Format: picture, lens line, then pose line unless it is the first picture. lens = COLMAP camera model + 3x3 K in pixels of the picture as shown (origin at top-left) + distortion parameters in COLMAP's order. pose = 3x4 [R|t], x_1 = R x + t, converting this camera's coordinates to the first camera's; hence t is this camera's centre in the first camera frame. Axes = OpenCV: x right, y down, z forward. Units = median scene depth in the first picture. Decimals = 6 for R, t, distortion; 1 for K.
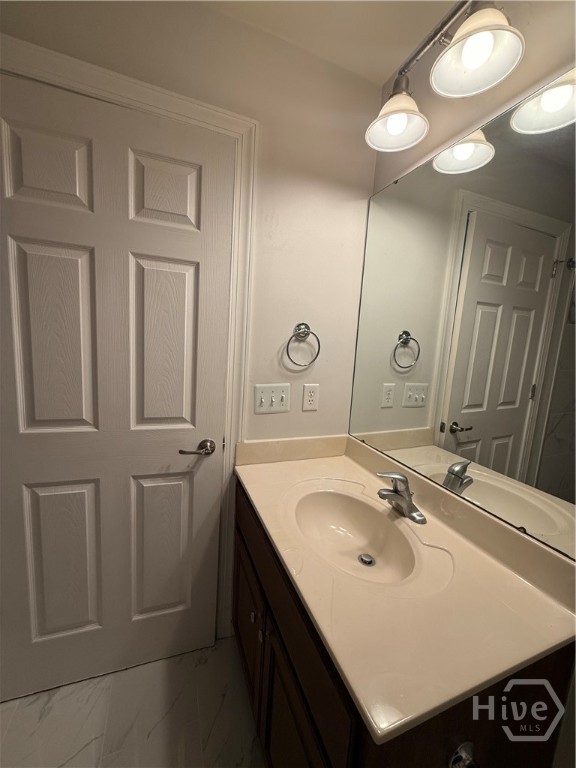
lens RADIAL K [[307.5, 0, 290.3], [0, 307.5, 381.7], [0, 0, 1]] dist [0.000024, 0.000132]
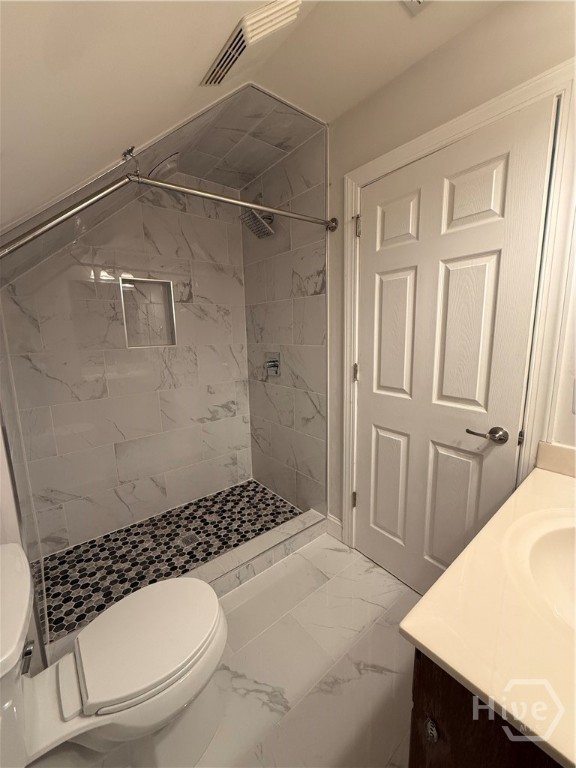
lens RADIAL K [[307.5, 0, 293.0], [0, 307.5, 385.7], [0, 0, 1]] dist [0.000024, 0.000132]
pose [[0.313757, 0.090106, -0.945218, 0.487994], [-0.096281, 0.993375, 0.062737, 0.063323], [0.944609, 0.071322, 0.320354, 0.055028]]
